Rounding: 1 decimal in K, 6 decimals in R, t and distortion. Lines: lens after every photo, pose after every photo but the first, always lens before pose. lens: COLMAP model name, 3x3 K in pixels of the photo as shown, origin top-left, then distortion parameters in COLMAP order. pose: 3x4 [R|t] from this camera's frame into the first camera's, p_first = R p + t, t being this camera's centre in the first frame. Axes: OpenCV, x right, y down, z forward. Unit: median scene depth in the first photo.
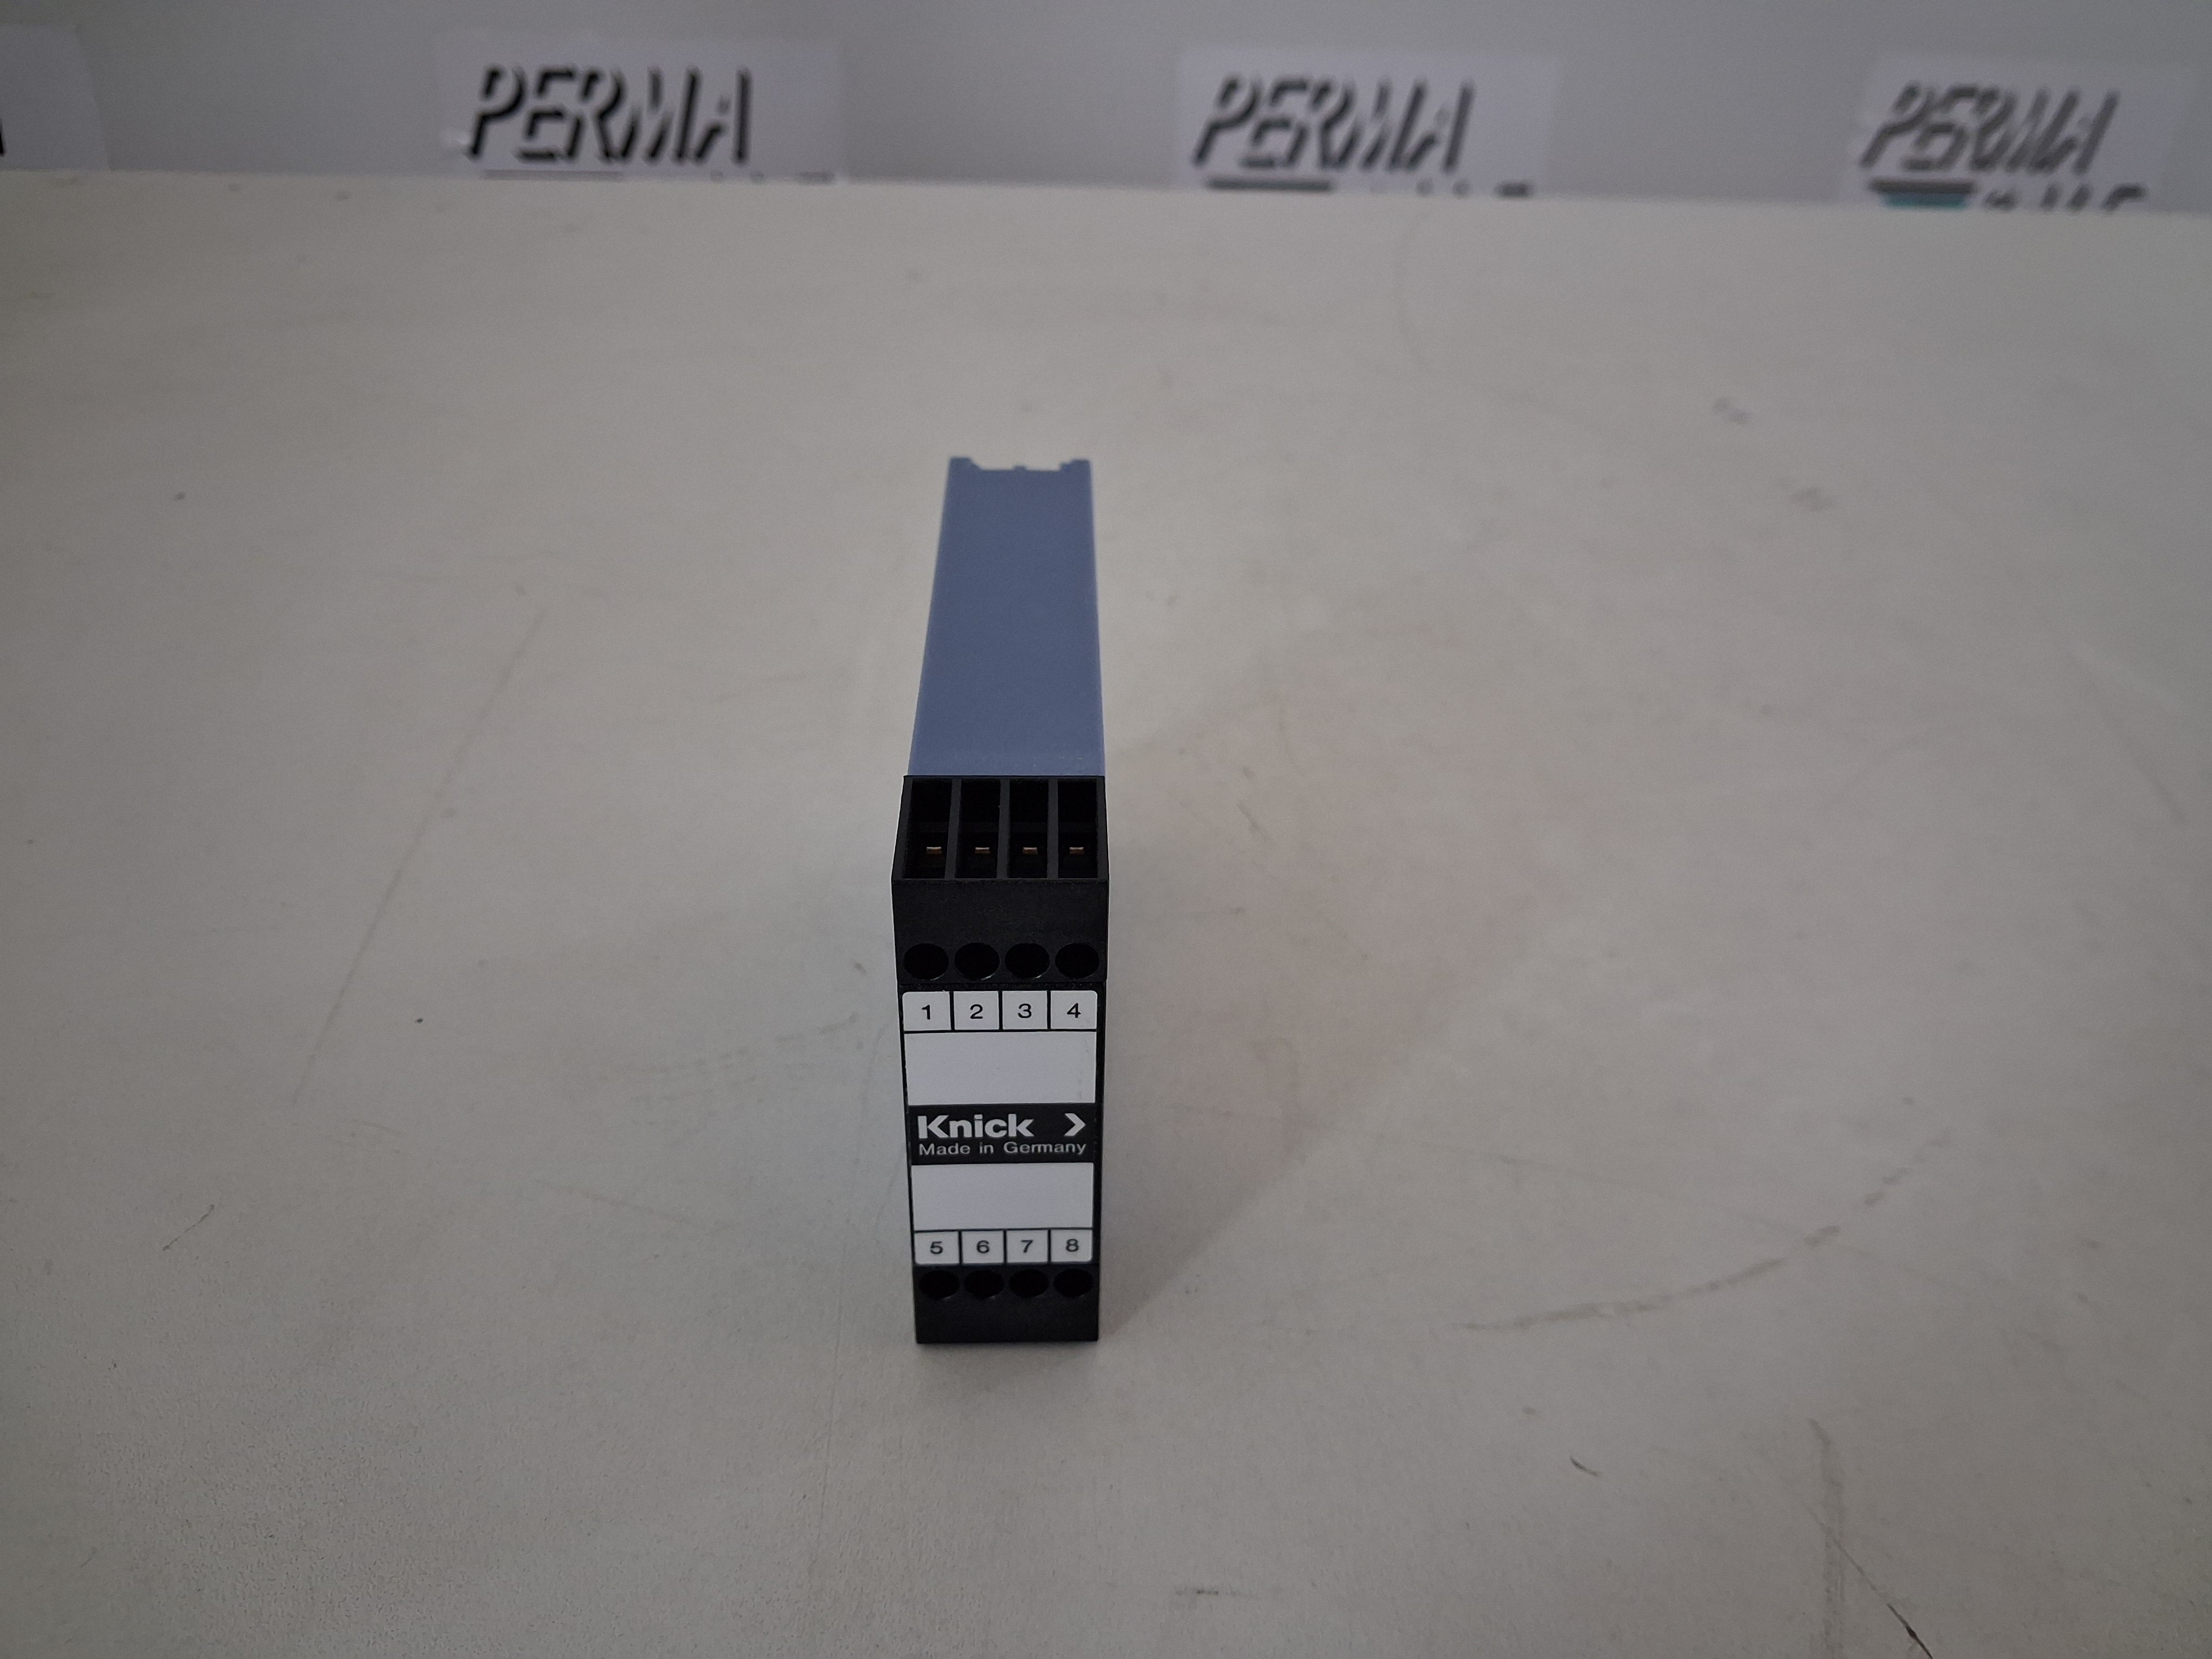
lens RADIAL K [[1827.4, 0, 1140.8], [0, 1827.4, 807.1], [0, 0, 1]] dist [-0.012316, -0.026931]
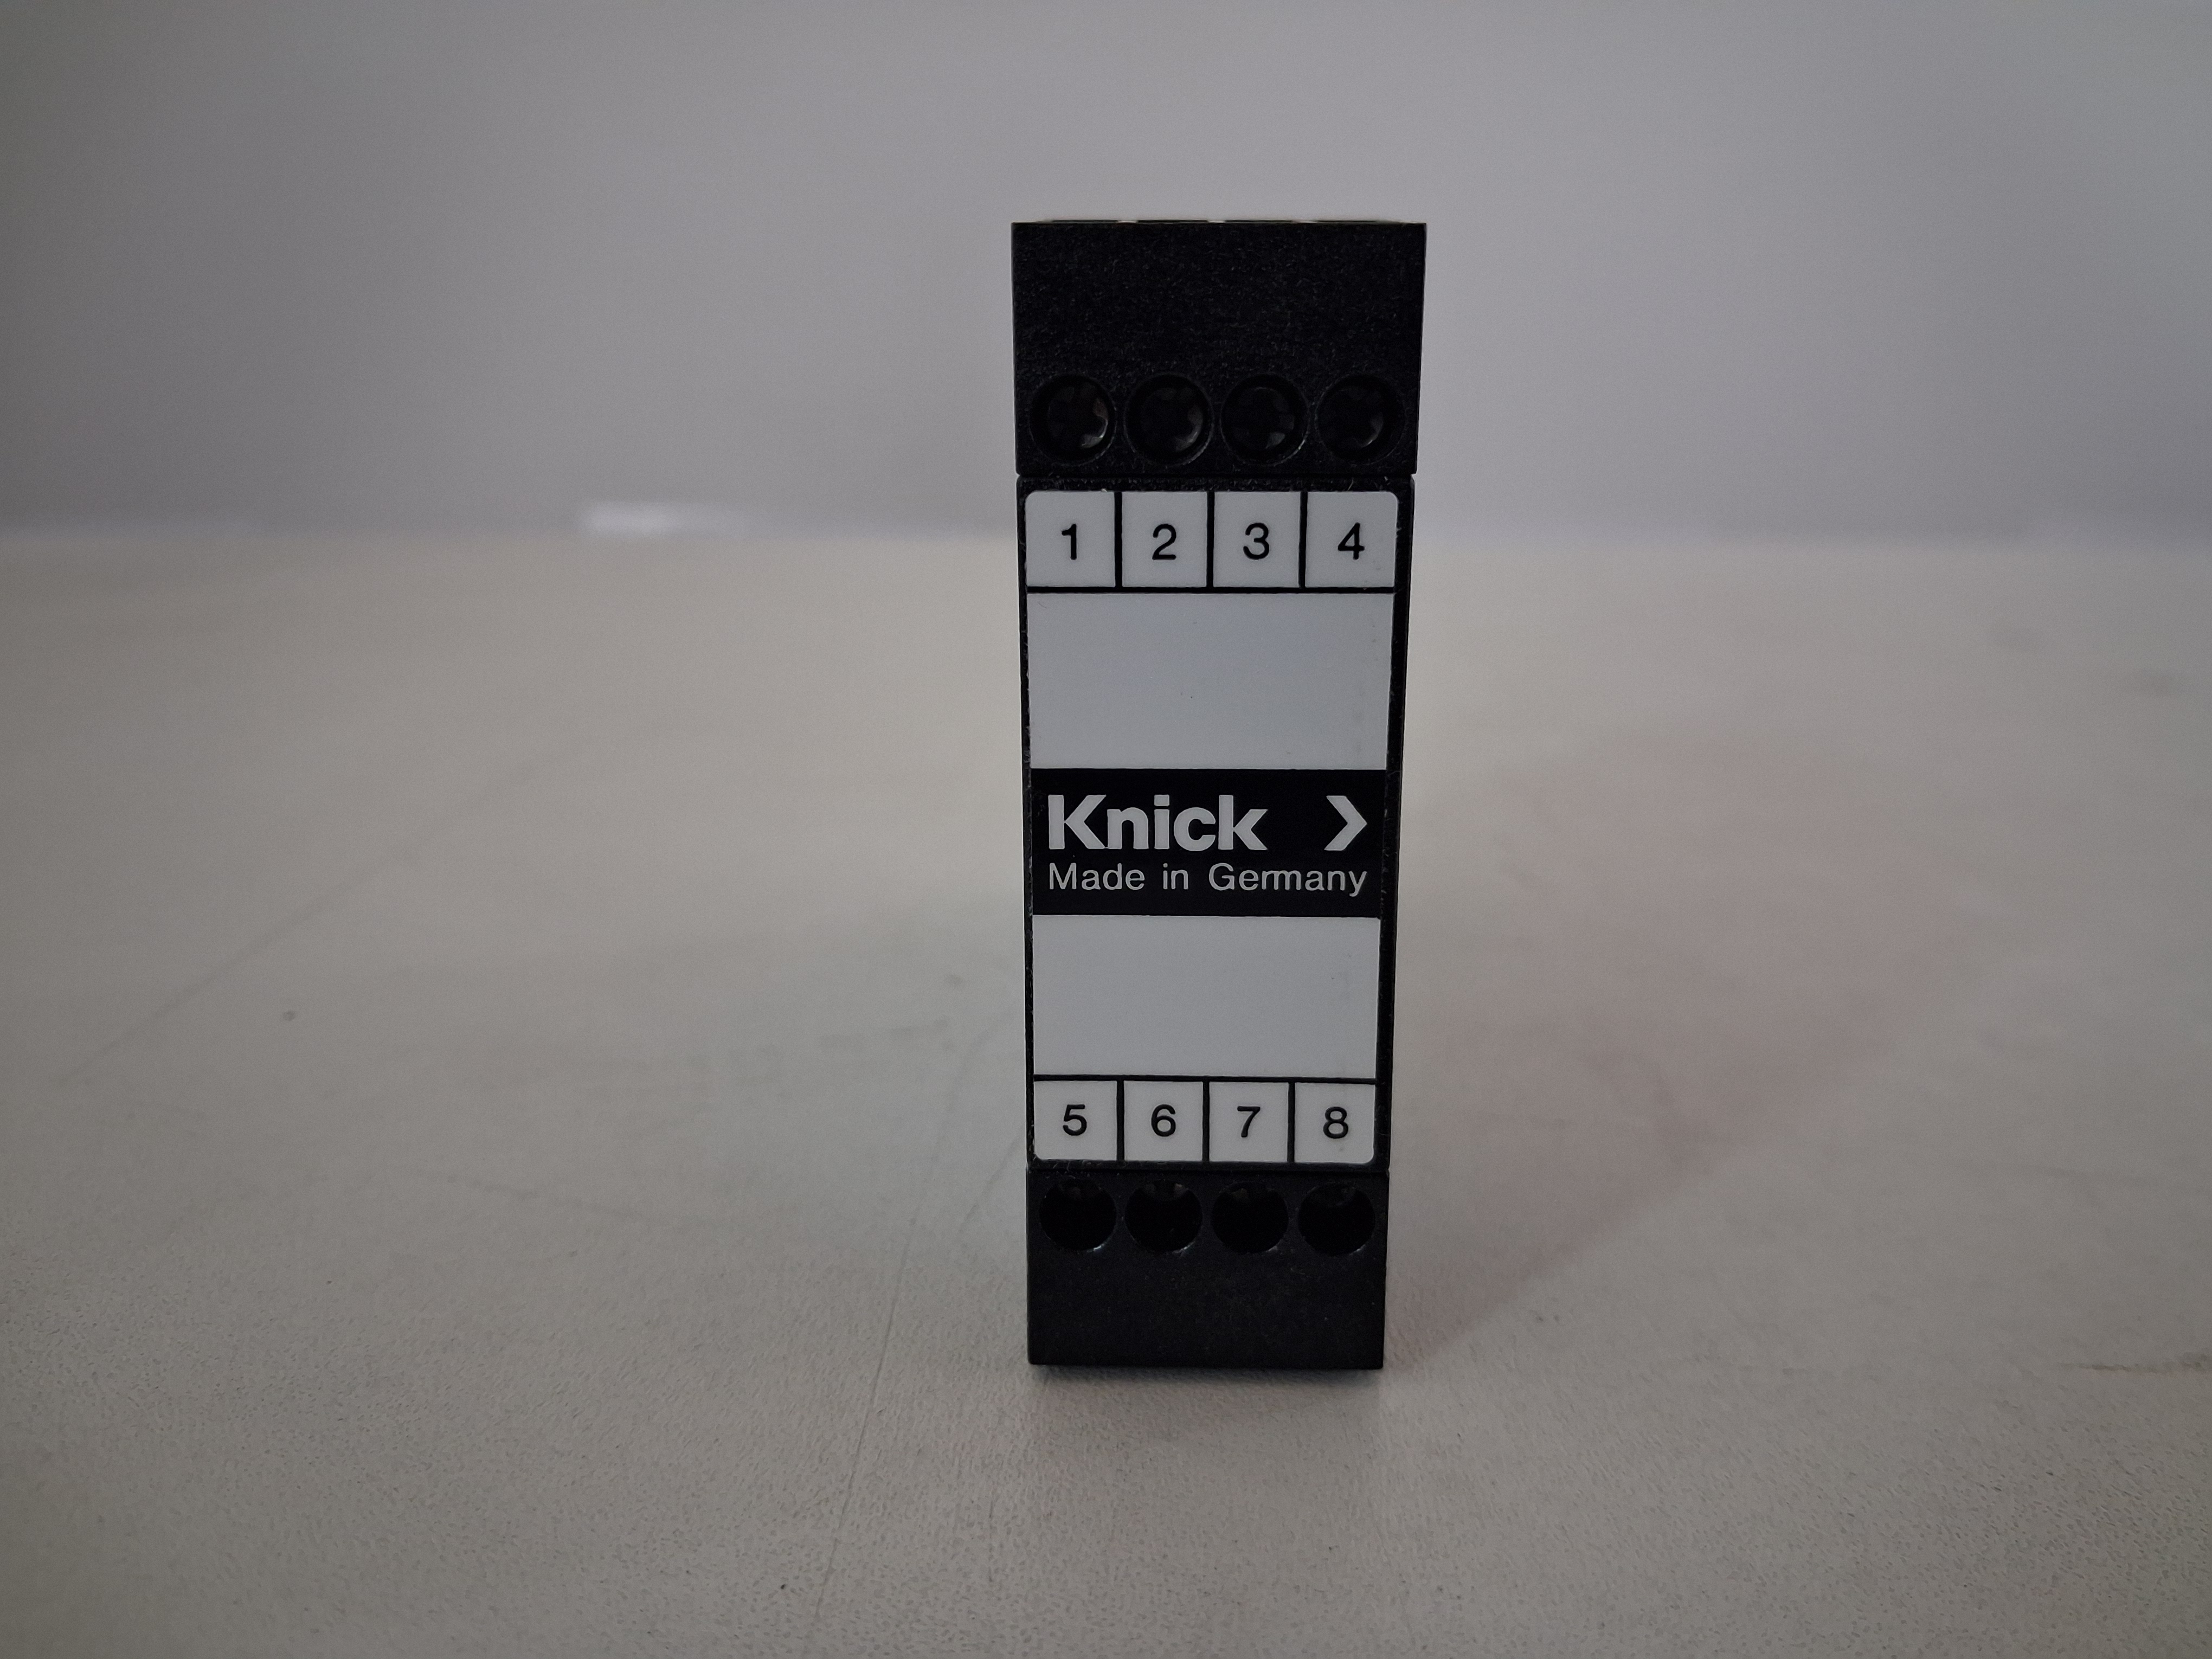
lens RADIAL K [[1827.4, 0, 1151.1], [0, 1827.4, 827.2], [0, 0, 1]] dist [-0.012316, -0.026931]
pose [[0.997996, -0.011573, -0.062216, -0.059076], [-0.008834, 0.948035, -0.318045, 0.339909], [0.062664, 0.317957, 0.946032, 0.501312]]
